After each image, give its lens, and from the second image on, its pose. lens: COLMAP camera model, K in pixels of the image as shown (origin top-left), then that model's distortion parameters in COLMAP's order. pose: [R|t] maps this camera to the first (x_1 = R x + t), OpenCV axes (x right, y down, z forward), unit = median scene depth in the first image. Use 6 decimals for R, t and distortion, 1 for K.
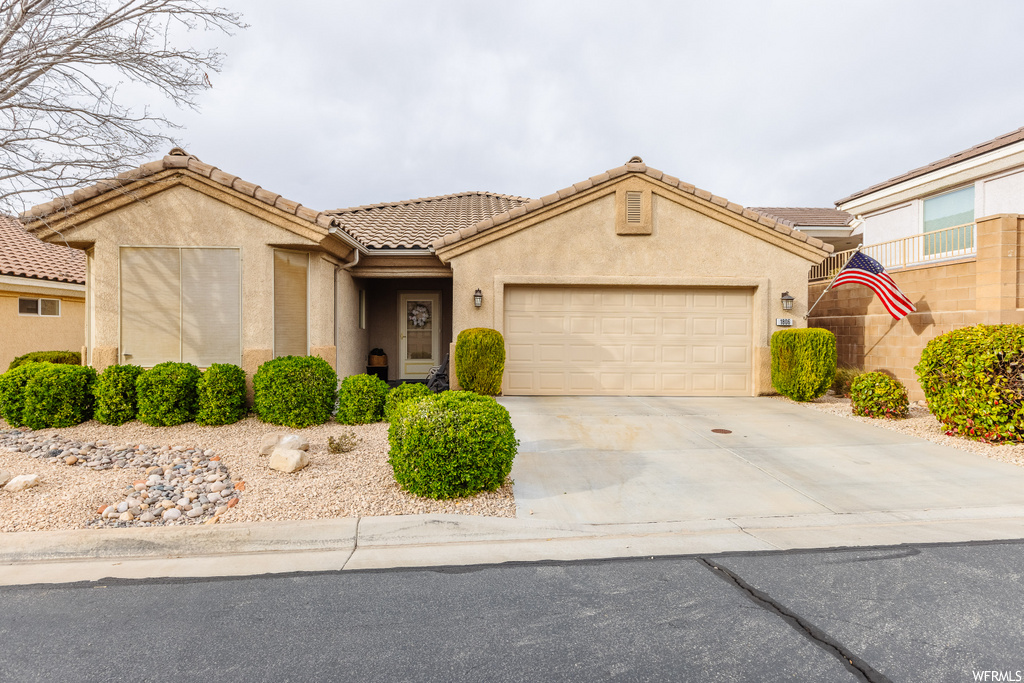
lens RADIAL K [[510.0, 0, 506.3], [0, 510.0, 335.1], [0, 0, 1]] dist [-0.003308, 0.000114]
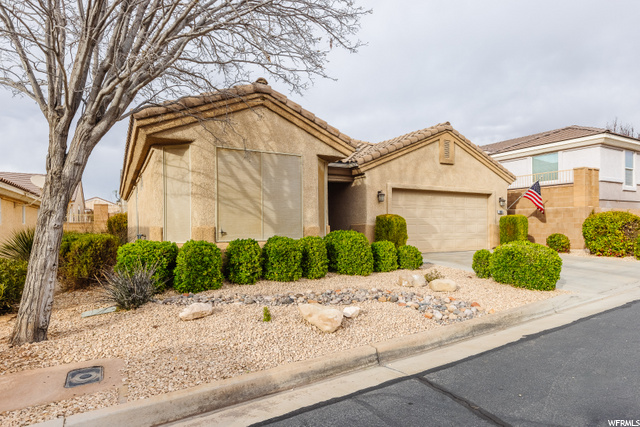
lens RADIAL K [[370.9, 0, 323.6], [0, 370.9, 220.0], [0, 0, 1]] dist [0.002587, -0.000407]
pose [[0.872260, -0.004036, 0.489026, -0.796429], [0.015183, 0.999707, -0.018831, 0.023777], [-0.488807, 0.023850, 0.872066, 0.057237]]
